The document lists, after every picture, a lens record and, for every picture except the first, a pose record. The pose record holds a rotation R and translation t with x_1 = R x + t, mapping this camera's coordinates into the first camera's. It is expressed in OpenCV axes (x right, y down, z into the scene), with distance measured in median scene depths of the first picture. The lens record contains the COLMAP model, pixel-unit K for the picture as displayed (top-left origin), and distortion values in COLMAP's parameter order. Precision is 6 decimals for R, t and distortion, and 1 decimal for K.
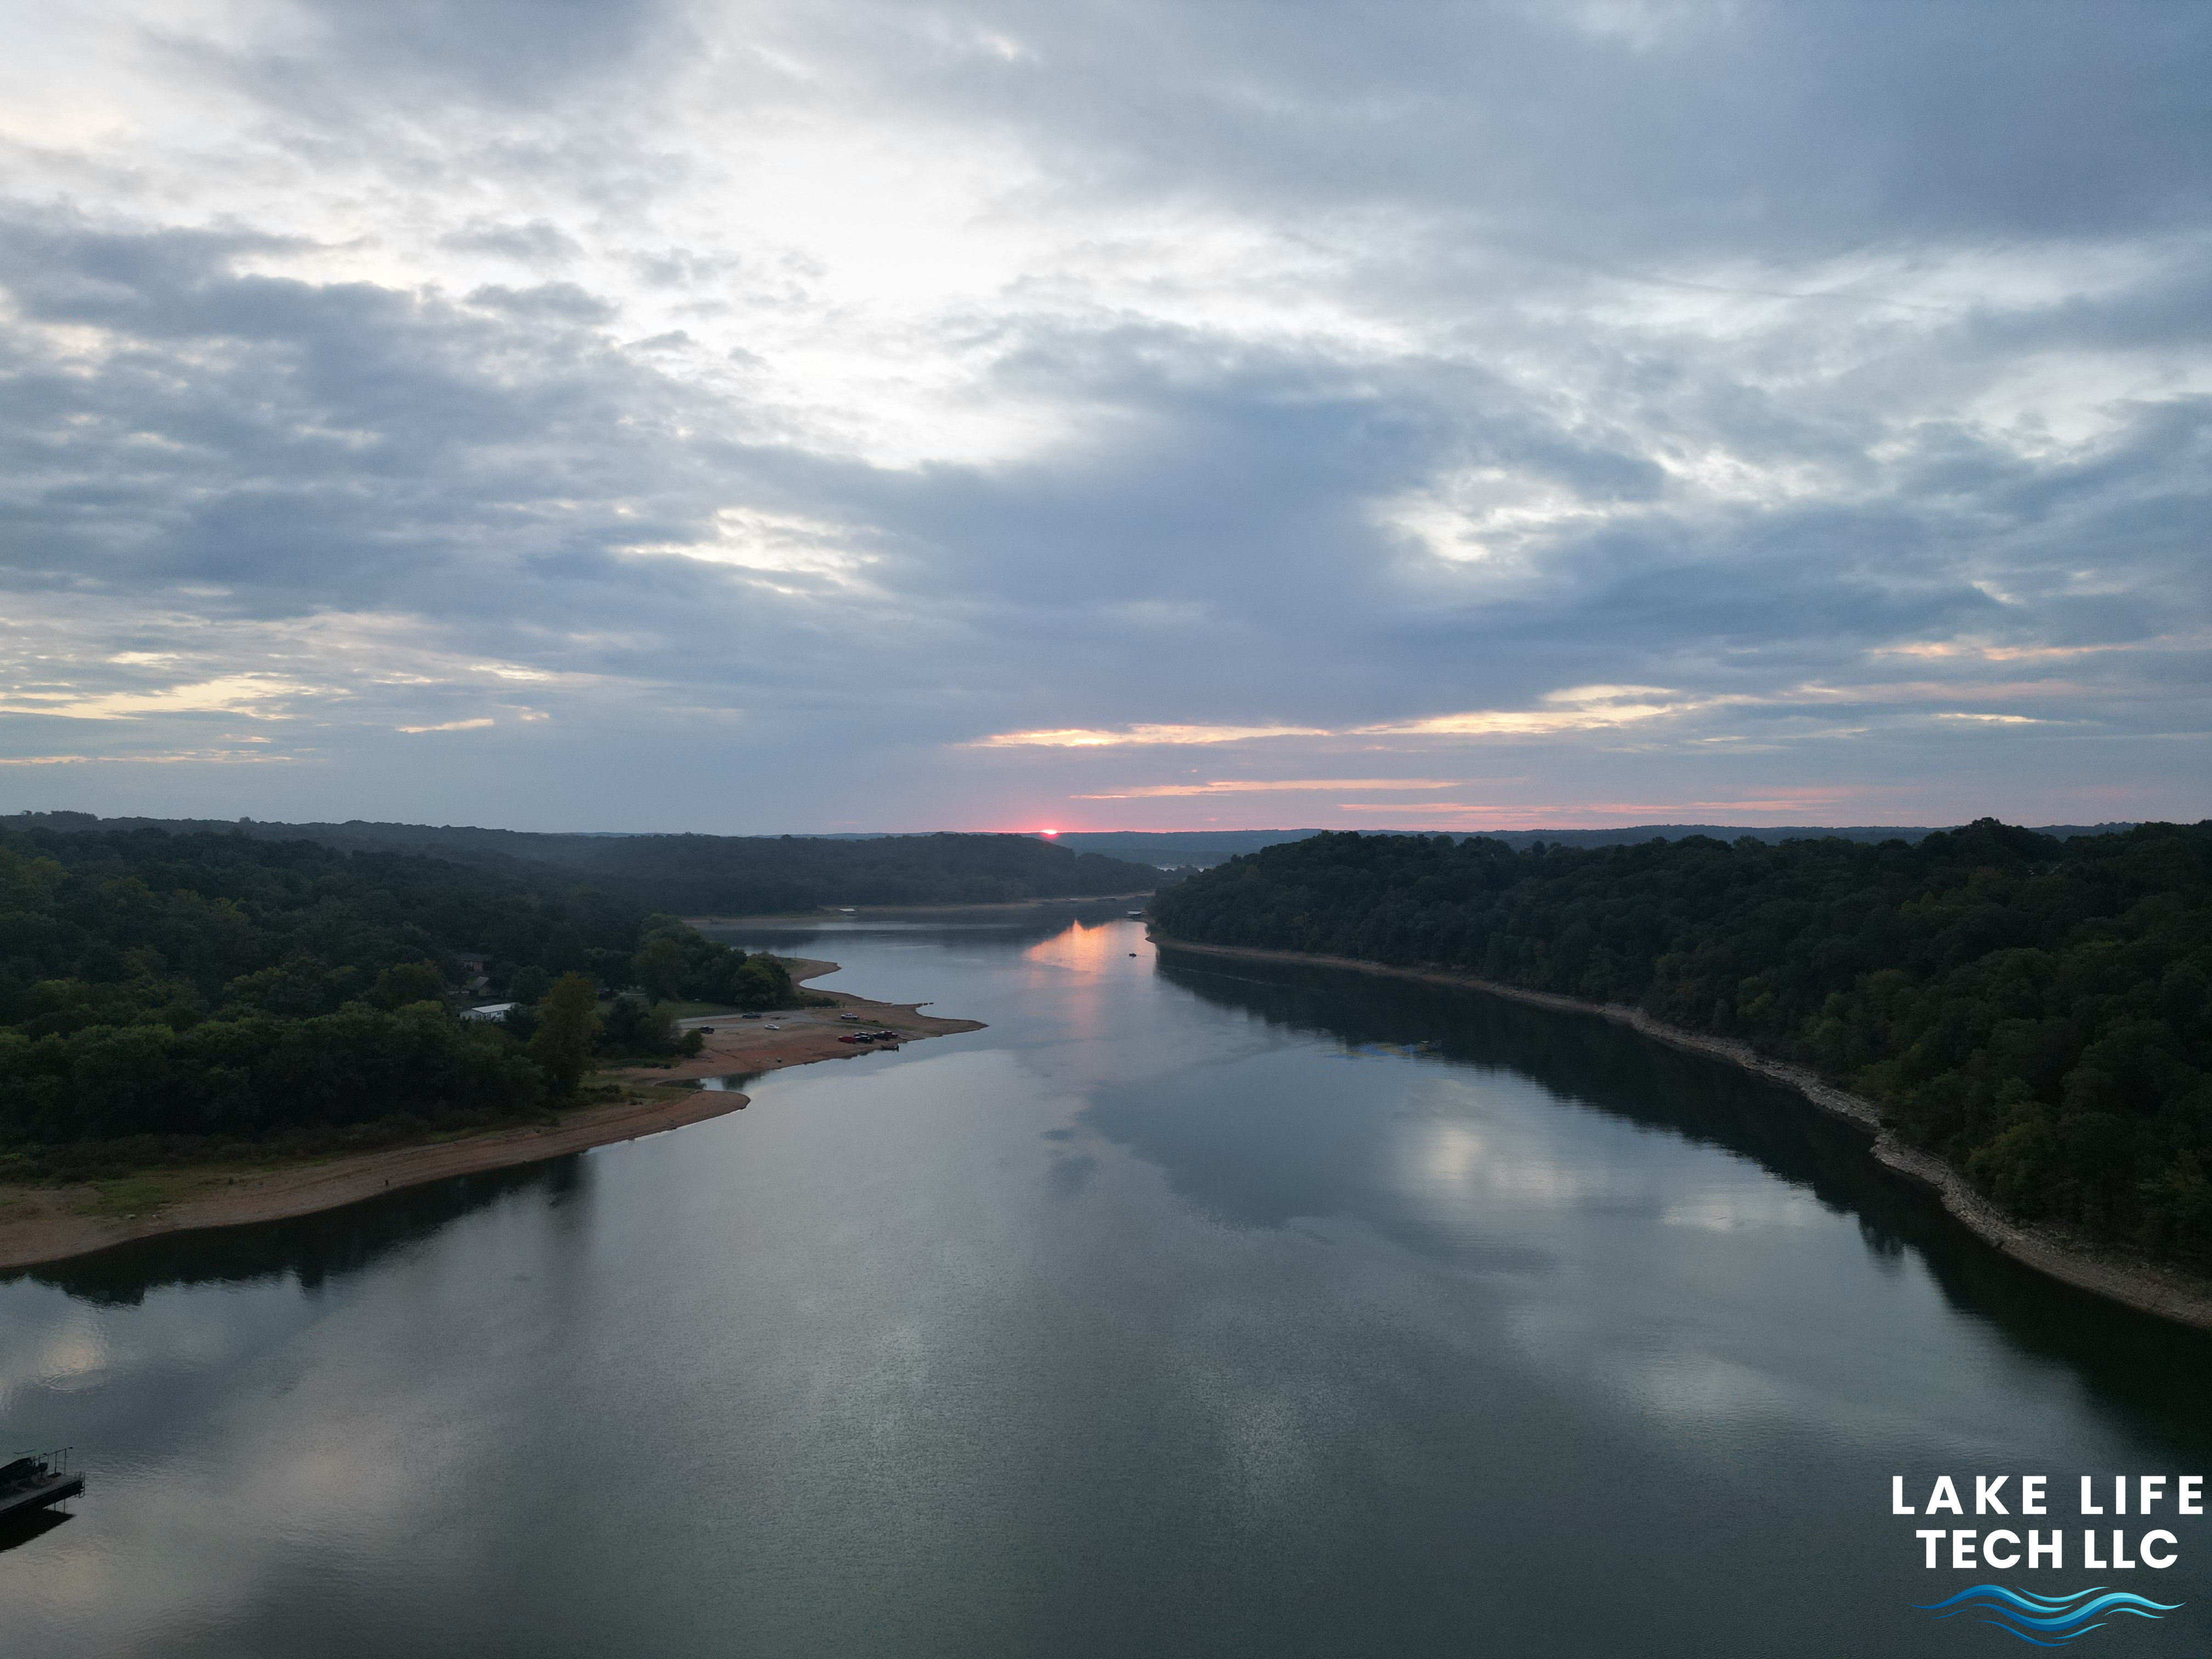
lens RADIAL K [[1554.4, 0, 1107.2], [0, 1554.4, 822.1], [0, 0, 1]] dist [0.081721, -0.082796]
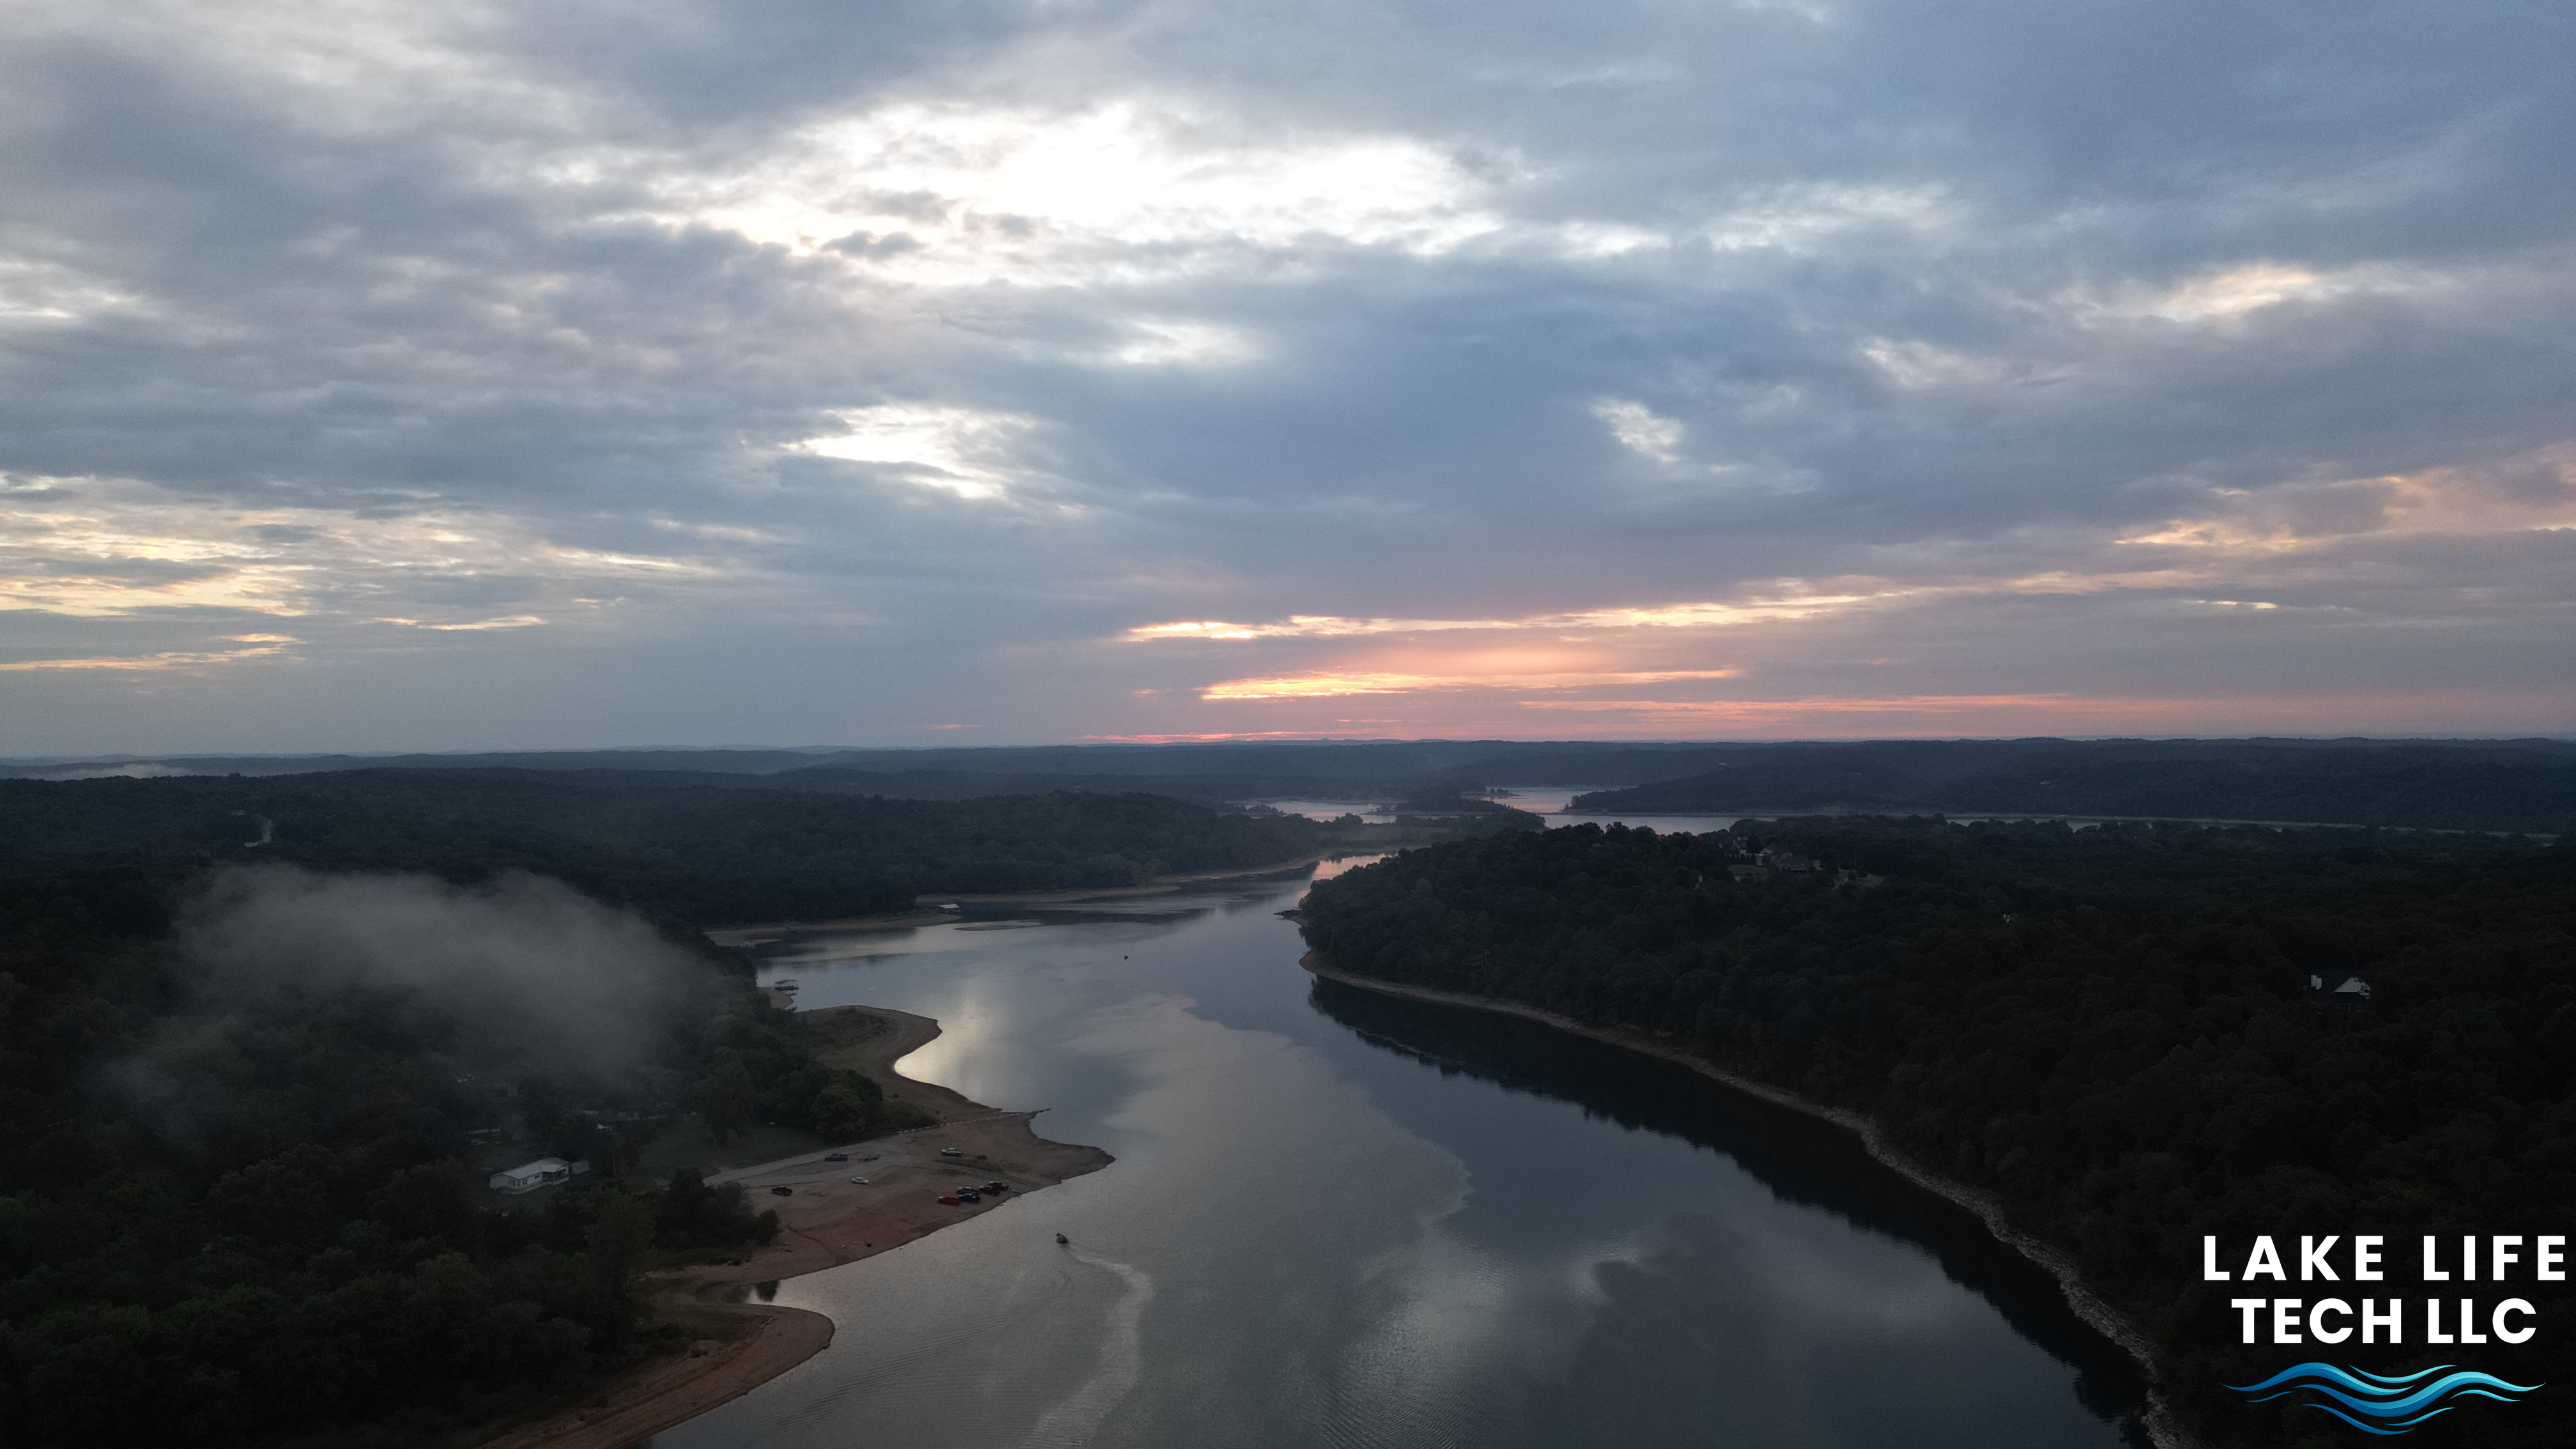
lens RADIAL K [[1814.5, 0, 1290.0], [0, 1814.5, 716.8], [0, 0, 1]] dist [0.083425, -0.084948]
pose [[0.999768, -0.007358, 0.020261, 0.000833], [0.007371, 0.999973, -0.000572, -0.122013], [-0.020256, 0.000722, 0.999795, -0.000267]]
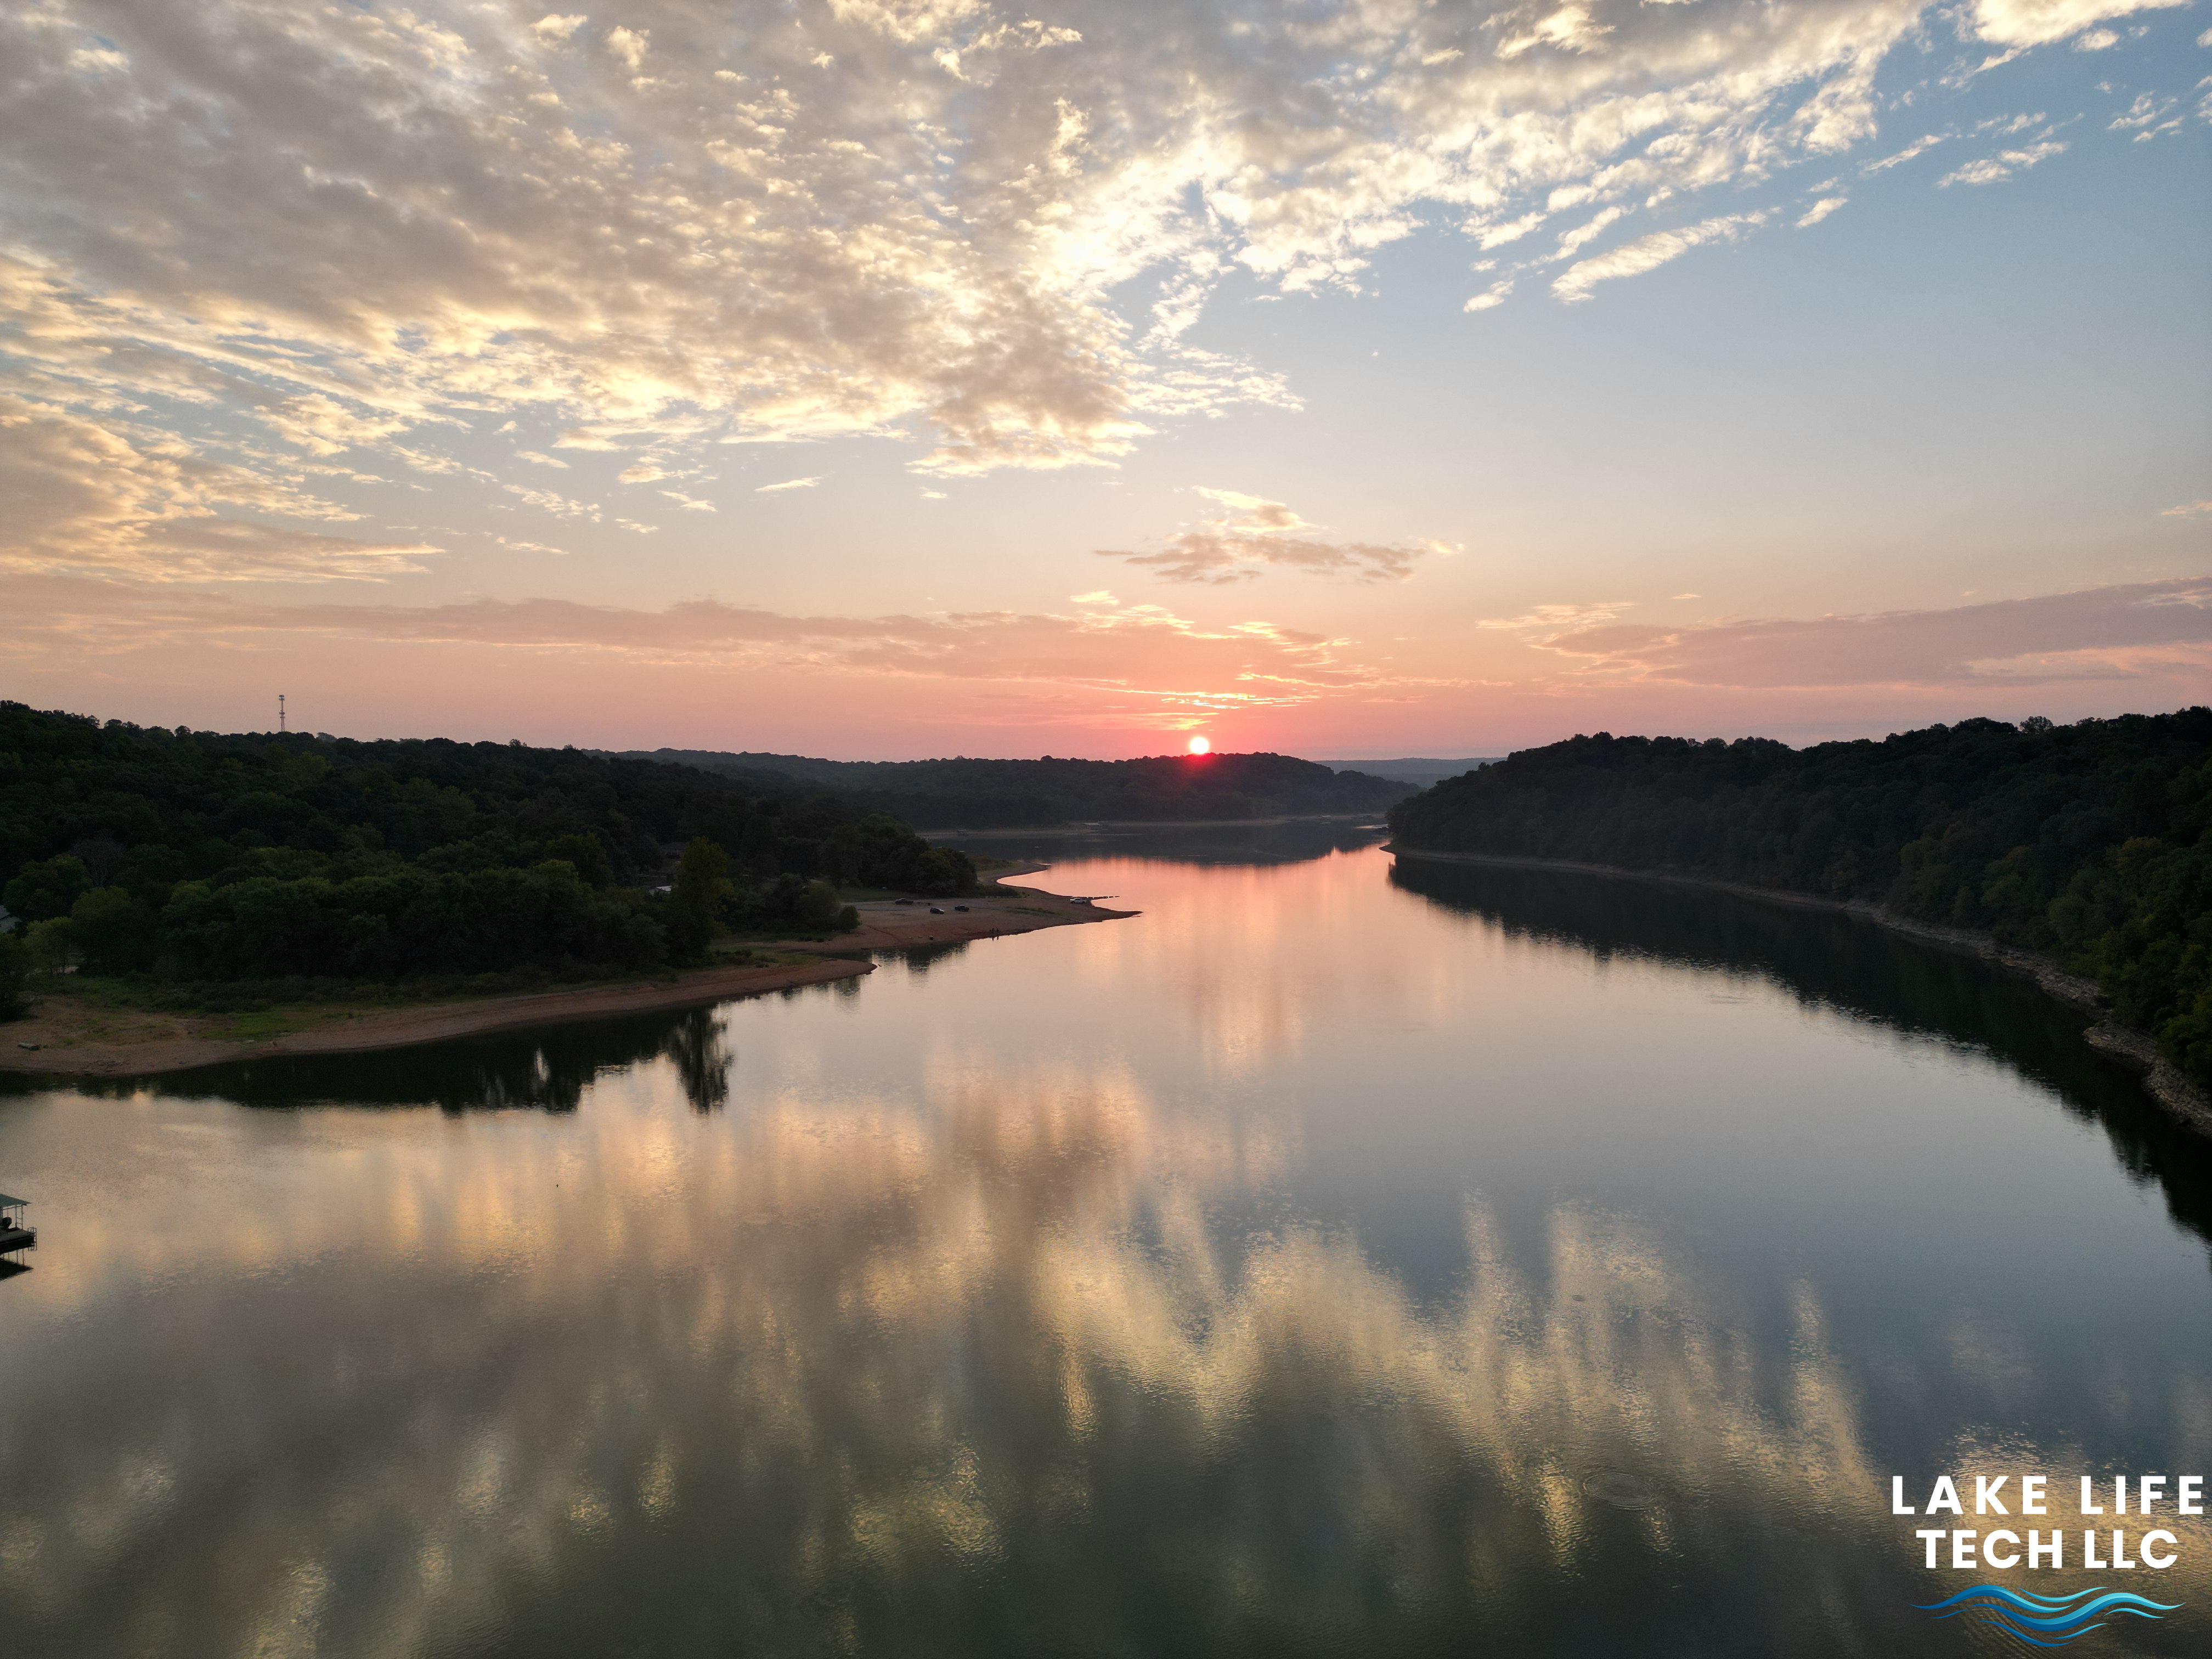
lens RADIAL K [[1554.4, 0, 1107.2], [0, 1554.4, 822.1], [0, 0, 1]] dist [0.081721, -0.082796]
pose [[0.982373, -0.002201, -0.186920, 0.082944], [0.010261, 0.999058, 0.042160, 0.034281], [0.186651, -0.043334, 0.981470, 0.037739]]
